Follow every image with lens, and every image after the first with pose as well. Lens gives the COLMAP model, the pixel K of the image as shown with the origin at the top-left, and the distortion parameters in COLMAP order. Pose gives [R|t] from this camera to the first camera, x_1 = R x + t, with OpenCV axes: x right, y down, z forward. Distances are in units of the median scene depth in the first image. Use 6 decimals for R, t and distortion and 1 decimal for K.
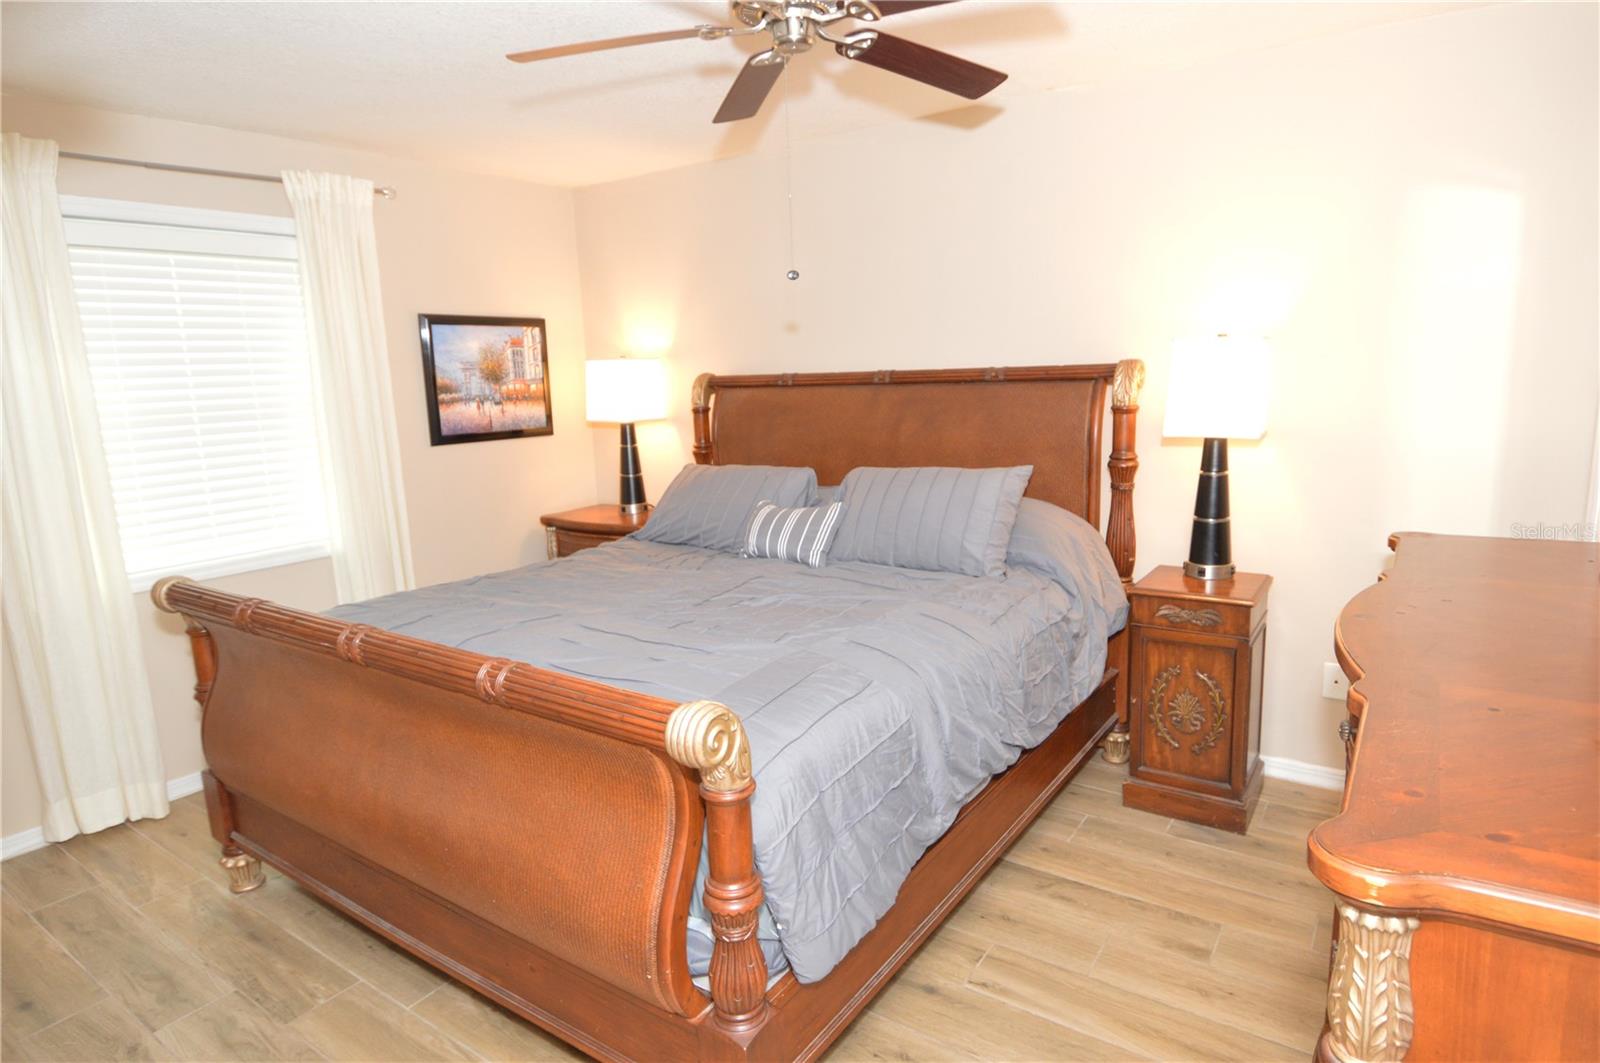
lens RADIAL K [[903.8, 0, 820.2], [0, 903.8, 532.6], [0, 0, 1]] dist [0.025515, -0.035917]
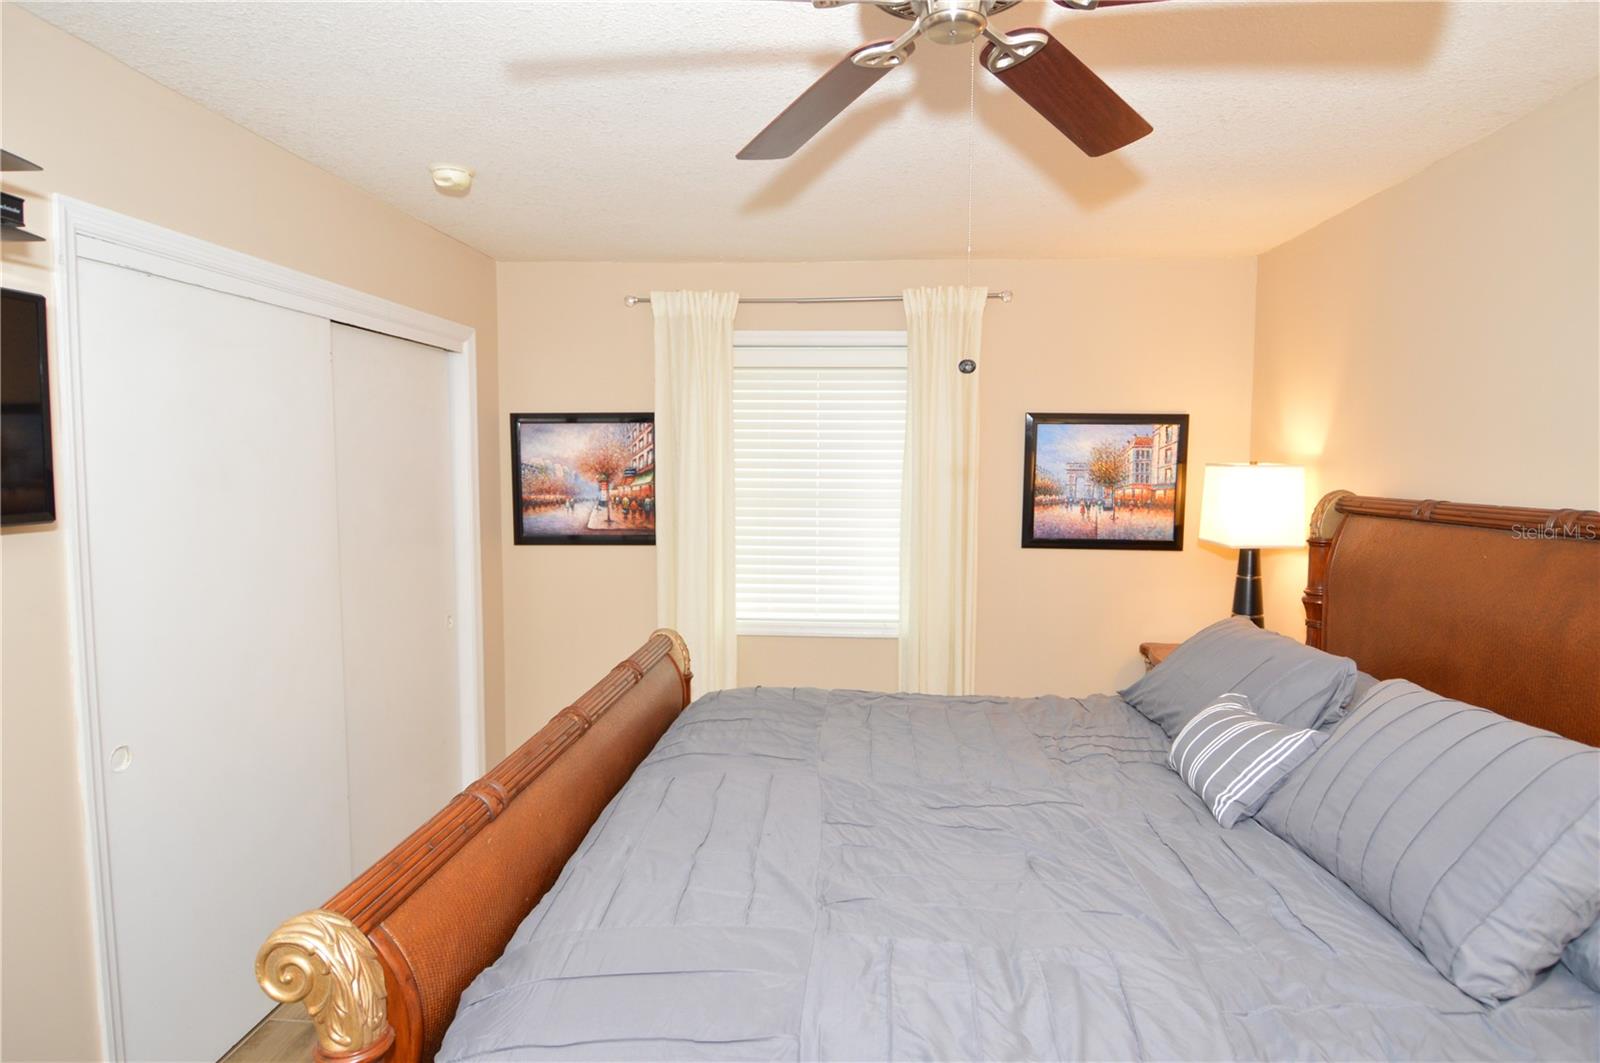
lens RADIAL K [[880.4, 0, 807.4], [0, 880.4, 527.6], [0, 0, 1]] dist [0.022307, -0.032630]
pose [[0.512064, 0.099975, -0.853109, 0.245616], [-0.179095, 0.983801, 0.007793, -0.080465], [0.840069, 0.148797, 0.521674, 0.308010]]
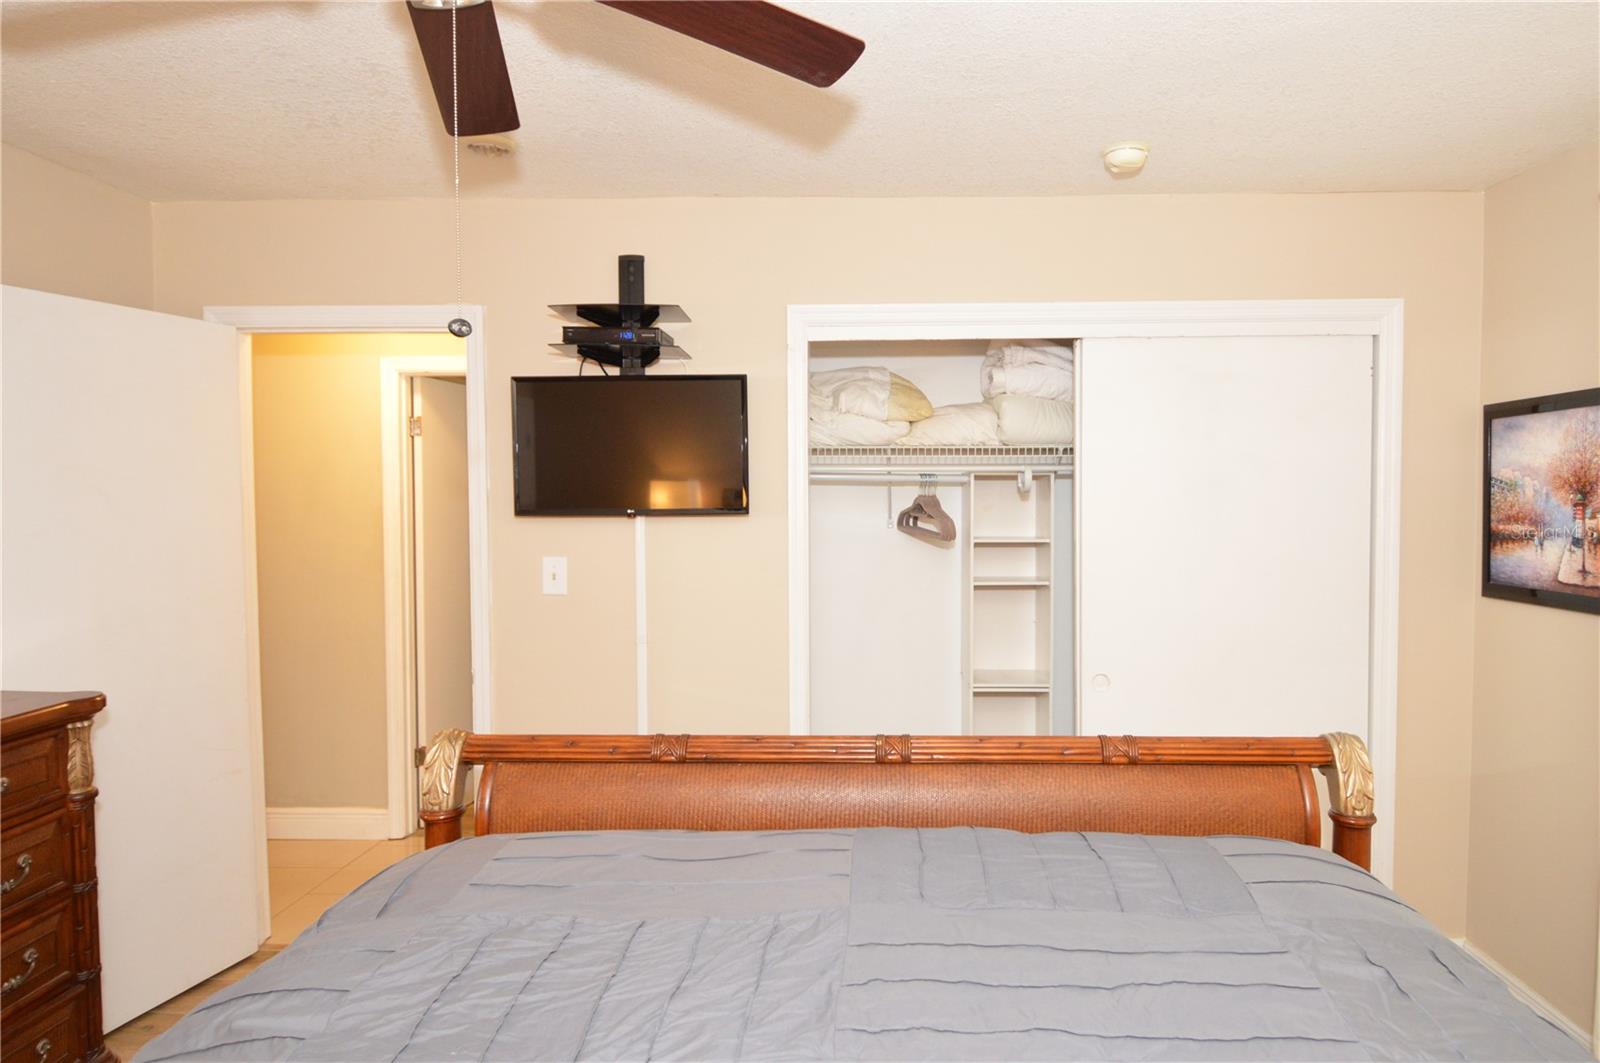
lens RADIAL K [[945.2, 0, 867.0], [0, 945.2, 533.7], [0, 0, 1]] dist [0.025650, -0.033227]
pose [[-0.831099, 0.059023, -0.552983, 0.041414], [-0.072917, 0.974202, 0.213572, -0.159910], [0.551323, 0.217821, -0.805355, 0.842967]]
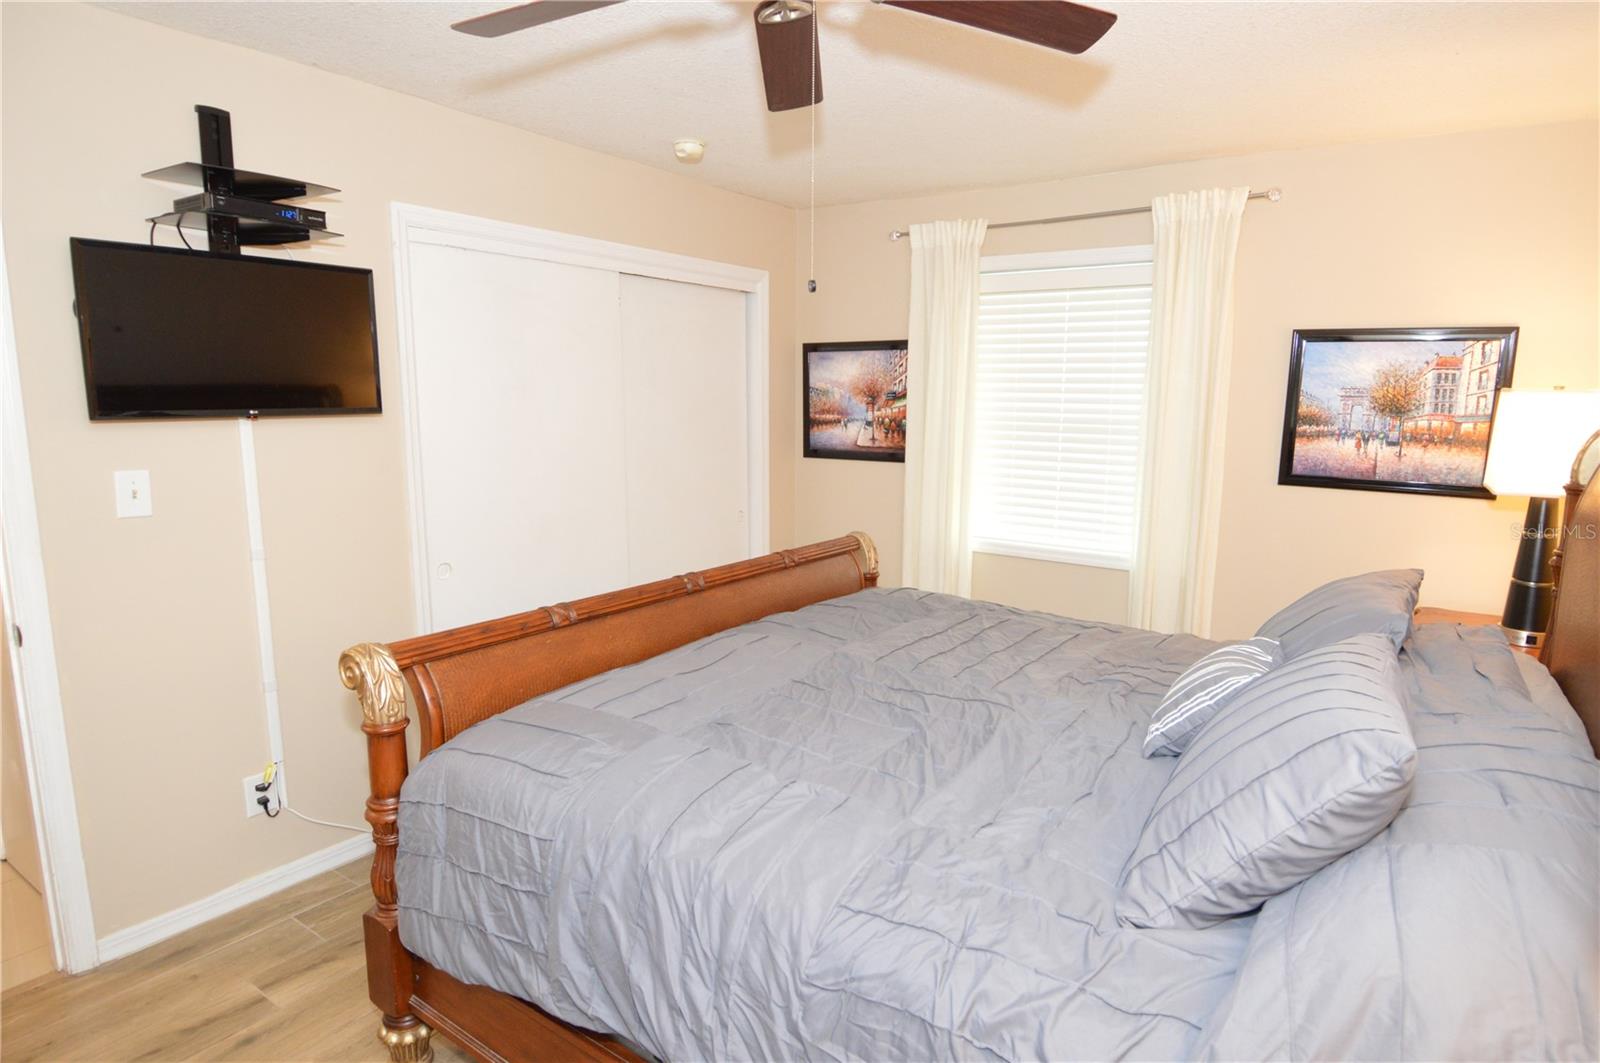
lens RADIAL K [[873.8, 0, 828.9], [0, 873.8, 542.1], [0, 0, 1]] dist [0.021835, -0.031770]
pose [[0.007179, 0.203133, -0.979125, 0.381634], [-0.196272, 0.960390, 0.197807, -0.120131], [0.980523, 0.190754, 0.046763, 0.540210]]
